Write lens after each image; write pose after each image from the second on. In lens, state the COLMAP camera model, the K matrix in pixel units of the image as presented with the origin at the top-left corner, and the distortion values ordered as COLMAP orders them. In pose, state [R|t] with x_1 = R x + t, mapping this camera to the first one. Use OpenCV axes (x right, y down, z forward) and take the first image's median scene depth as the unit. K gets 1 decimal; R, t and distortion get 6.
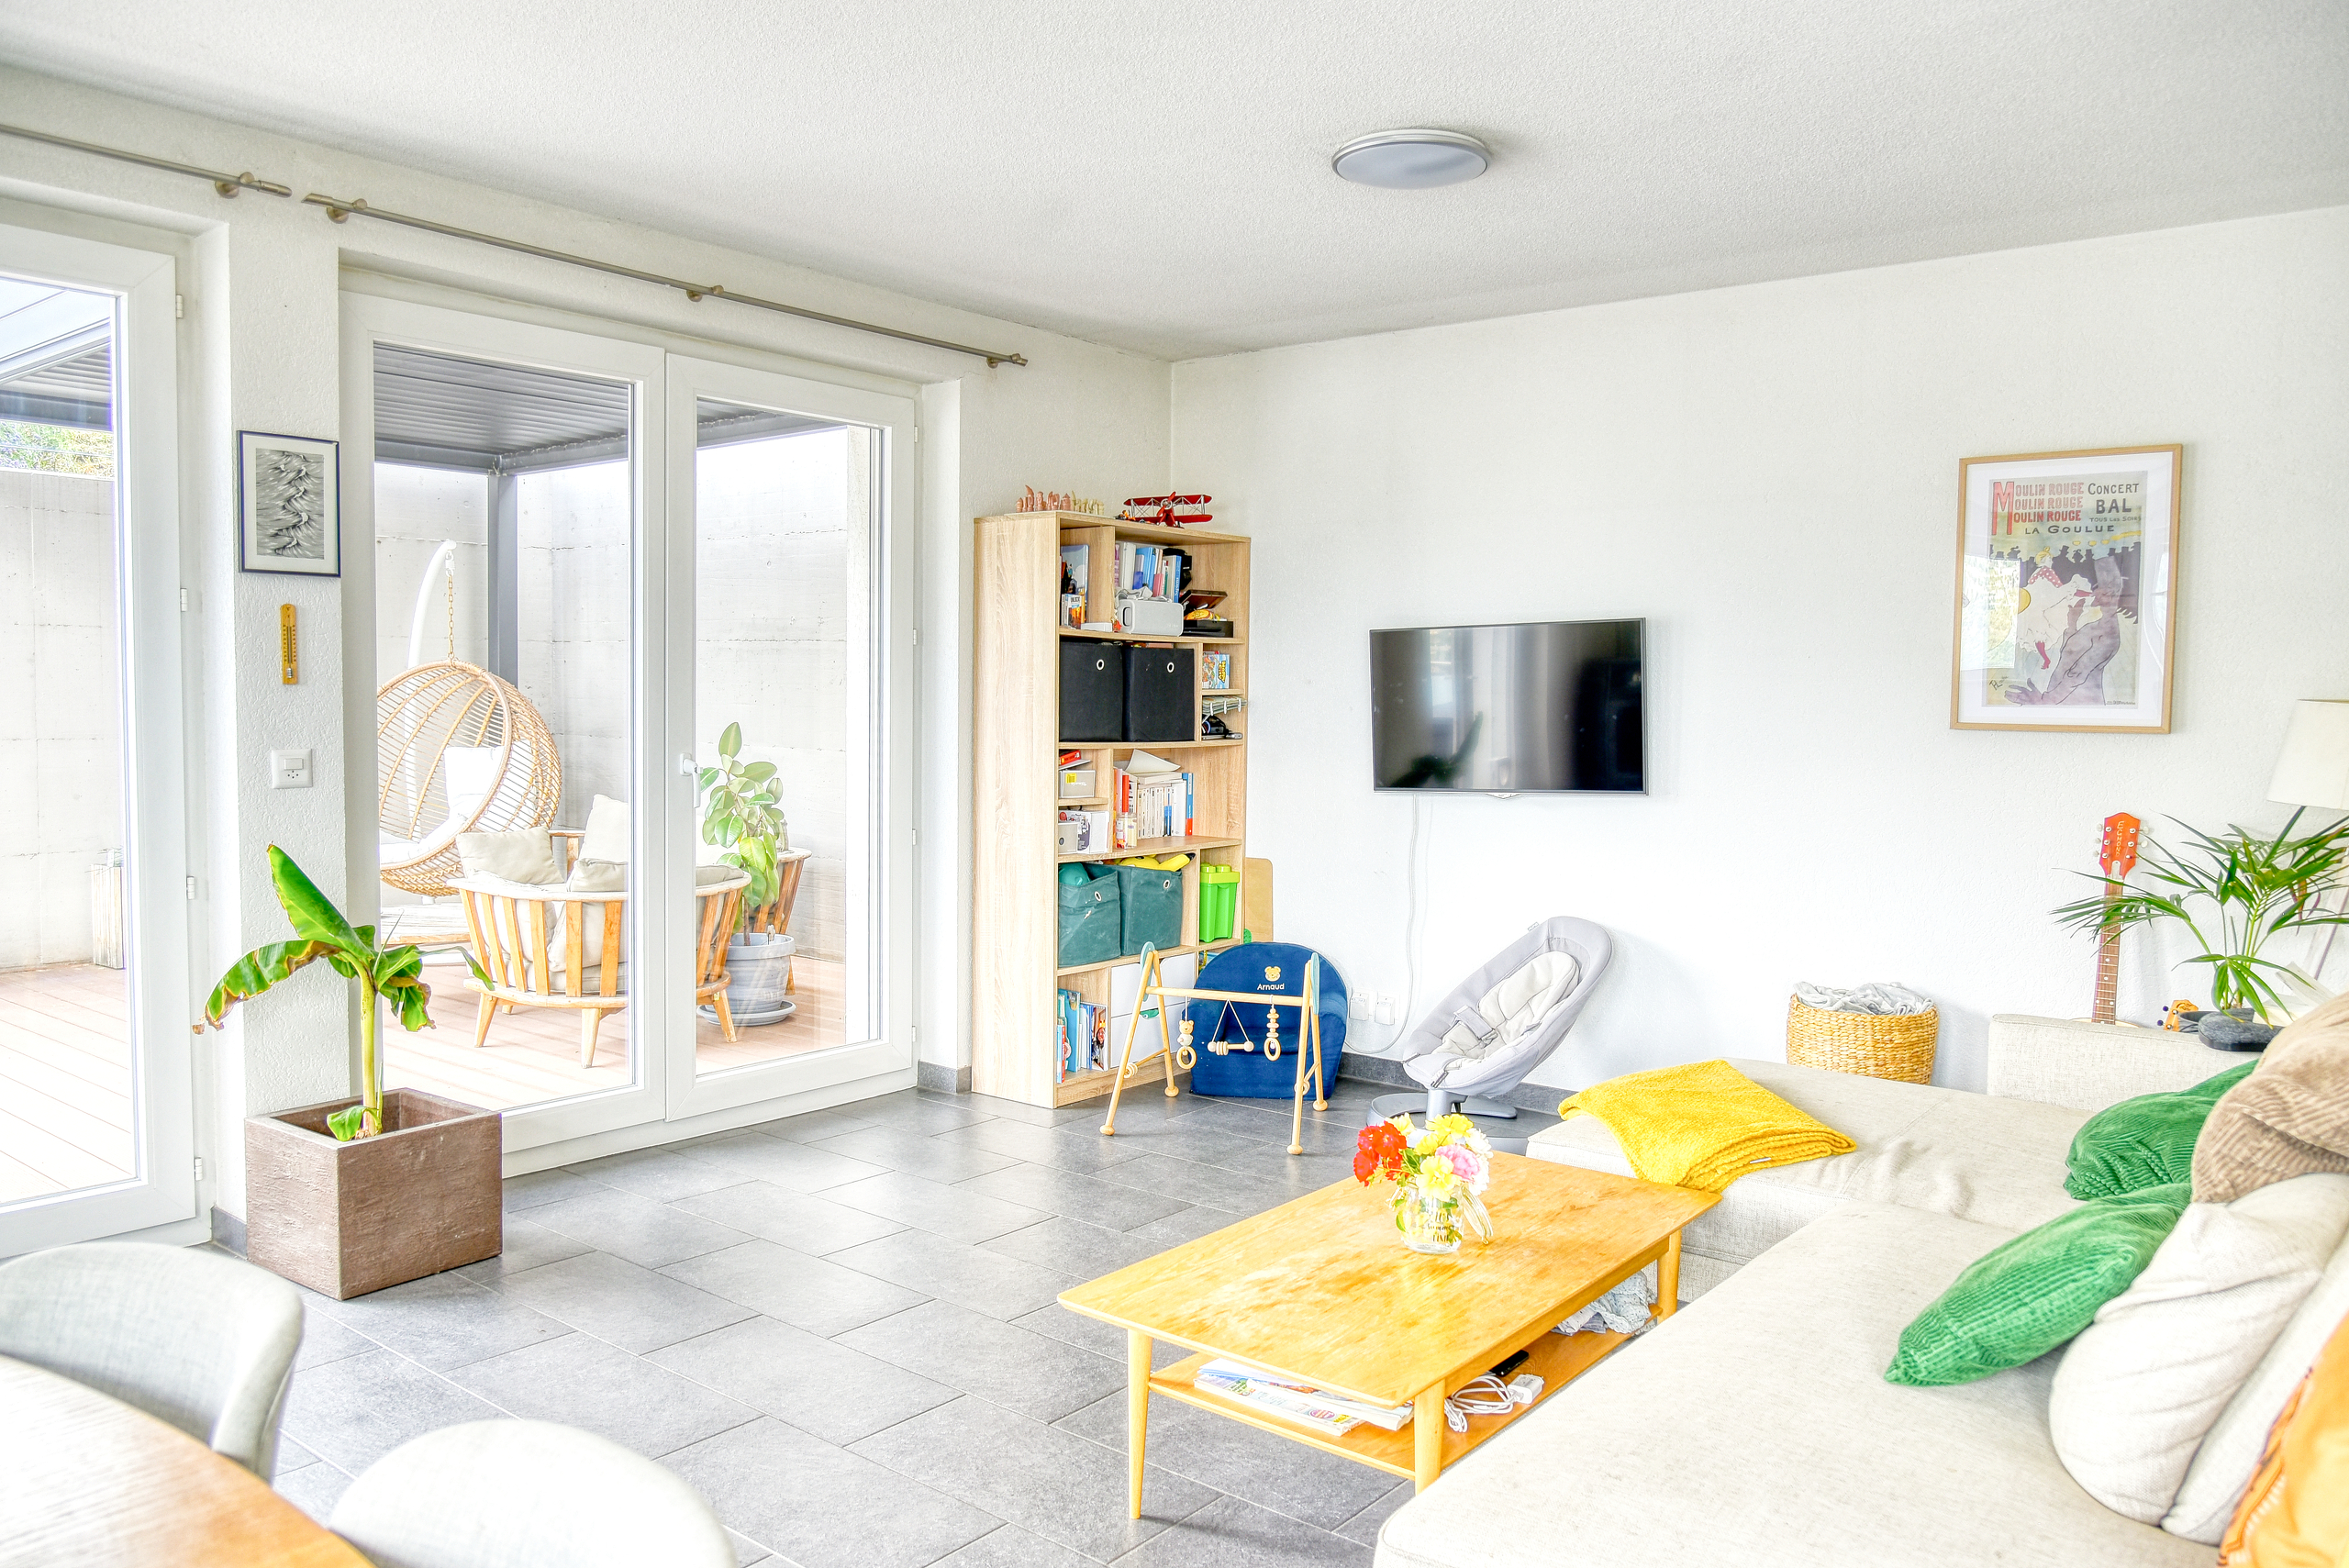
lens RADIAL K [[1694.6, 0, 1173.7], [0, 1694.6, 775.8], [0, 0, 1]] dist [-0.002040, -0.003168]
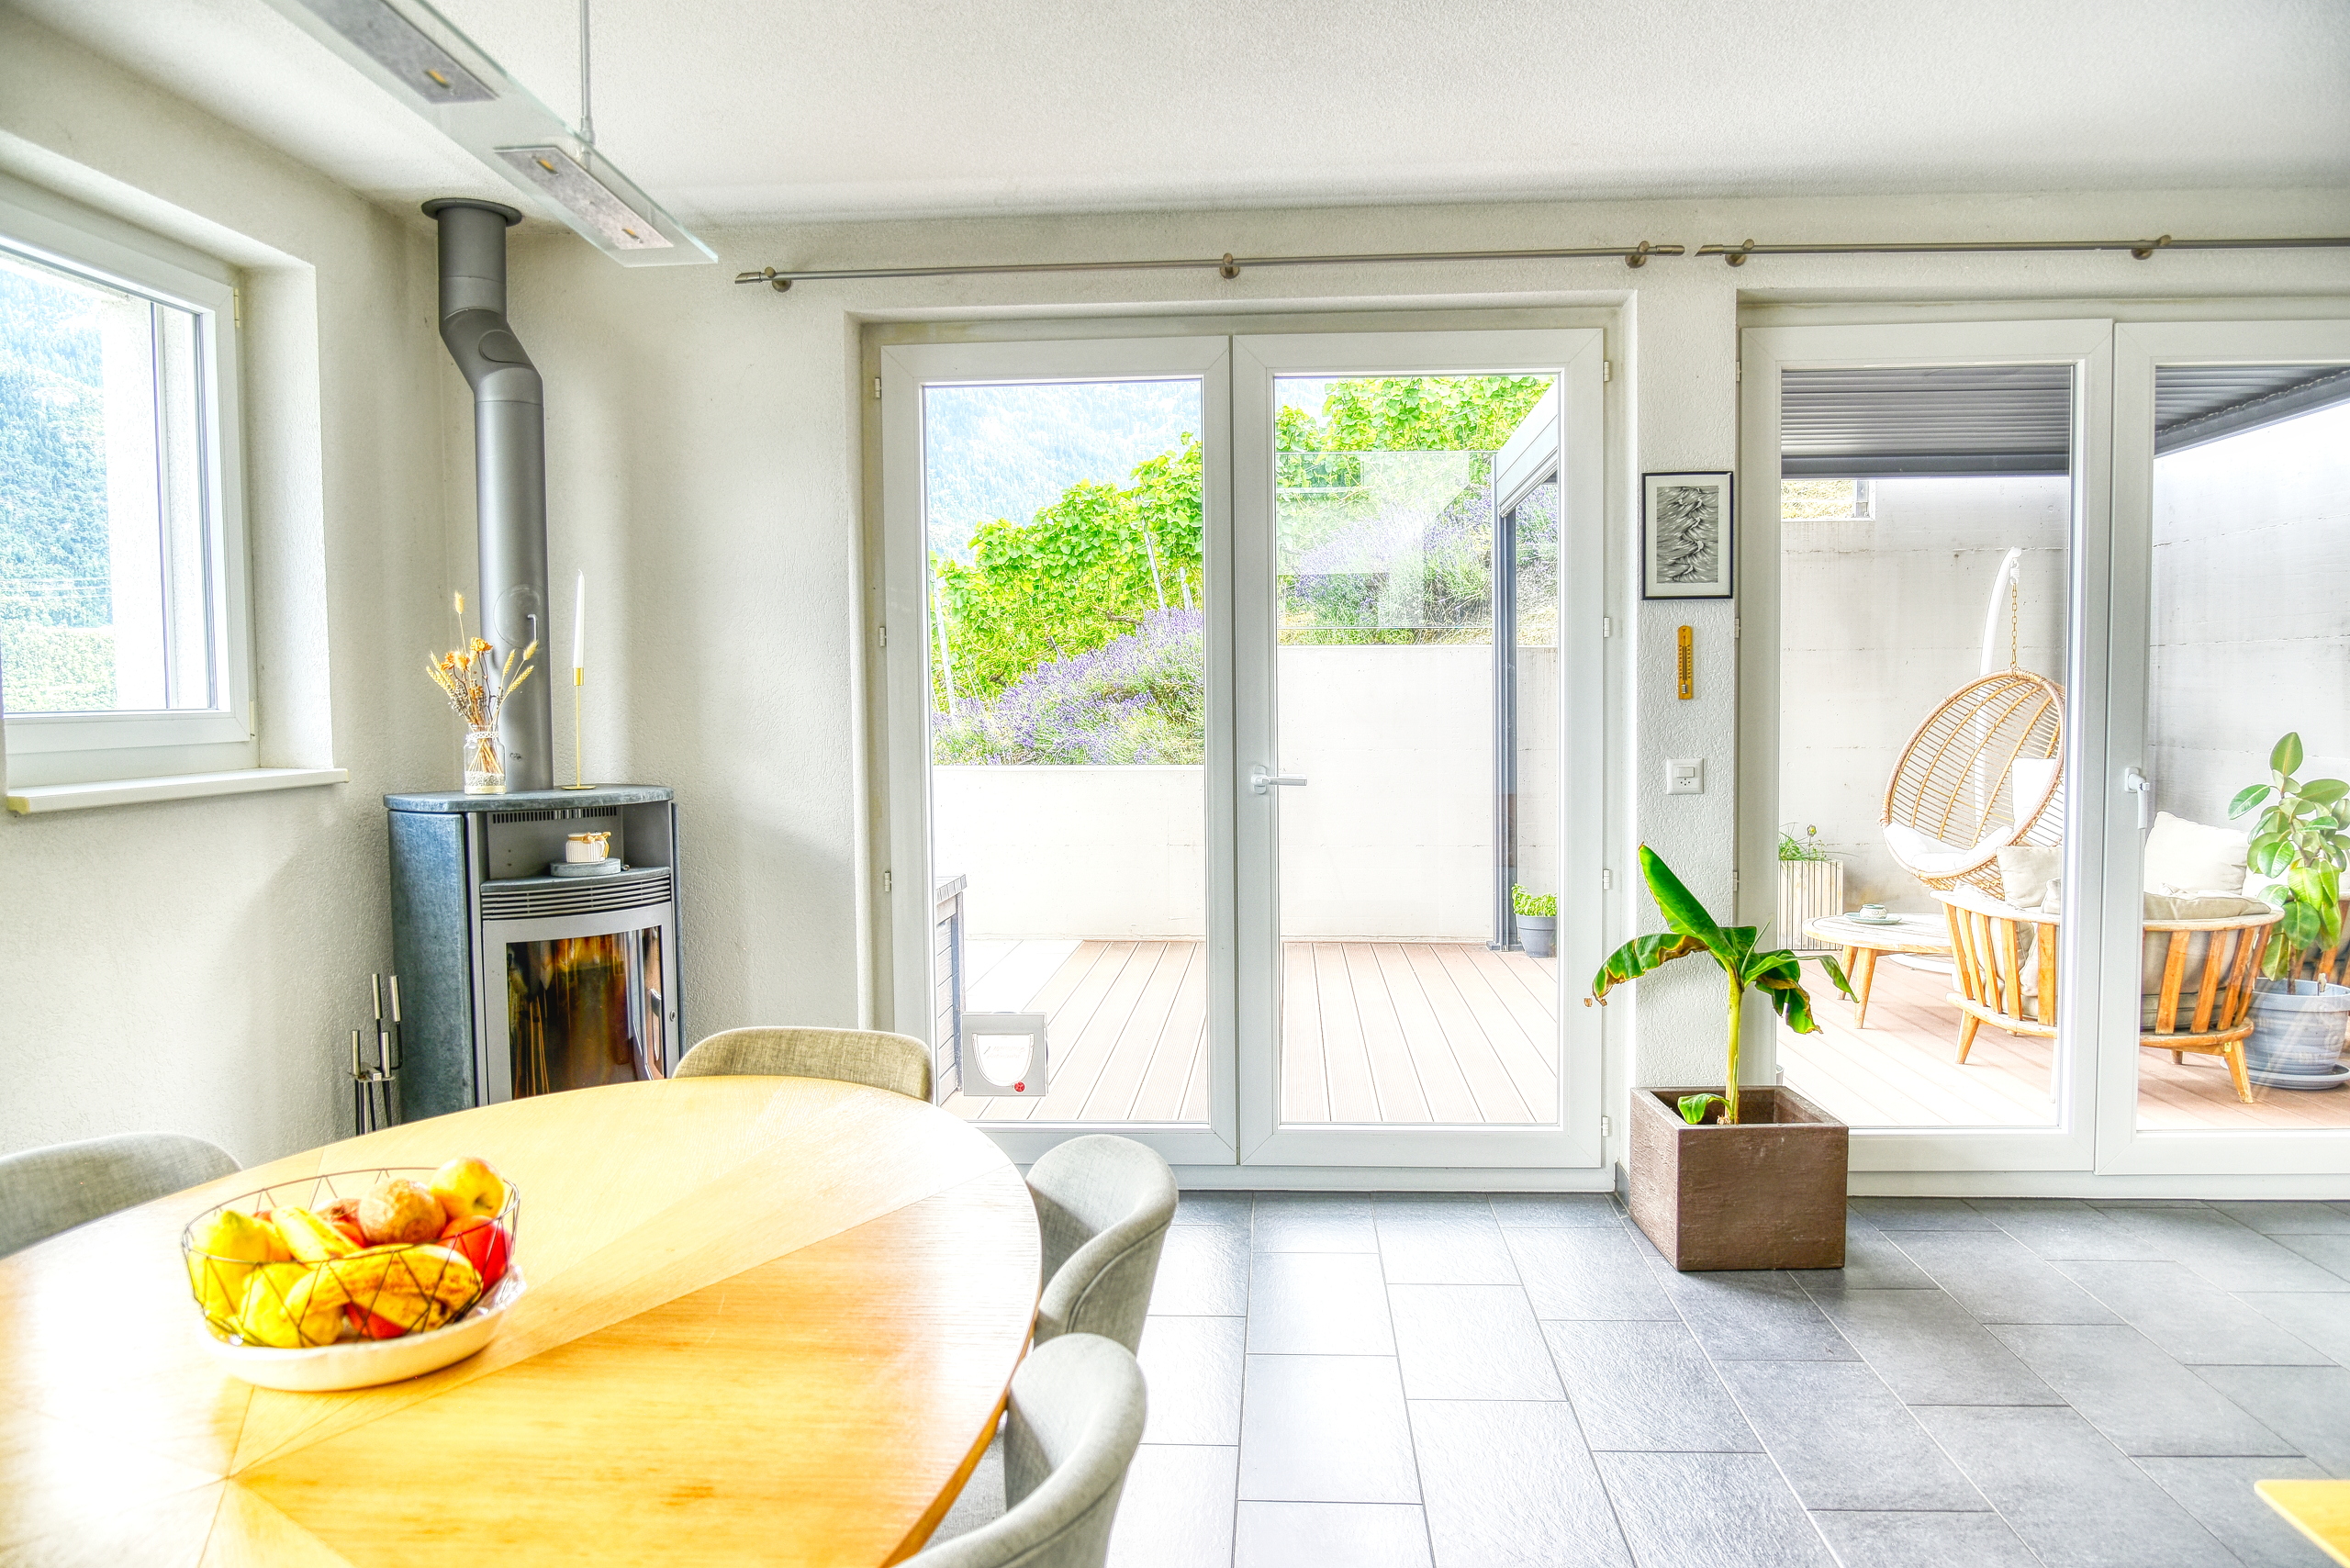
lens RADIAL K [[1657.6, 0, 1175.0], [0, 1657.6, 784.0], [0, 0, 1]] dist [-0.007387, -0.039273]
pose [[0.584044, 0.021393, -0.811440, 0.154779], [-0.021795, 0.999706, 0.010670, -0.003799], [0.811429, 0.011454, 0.584339, 0.110007]]
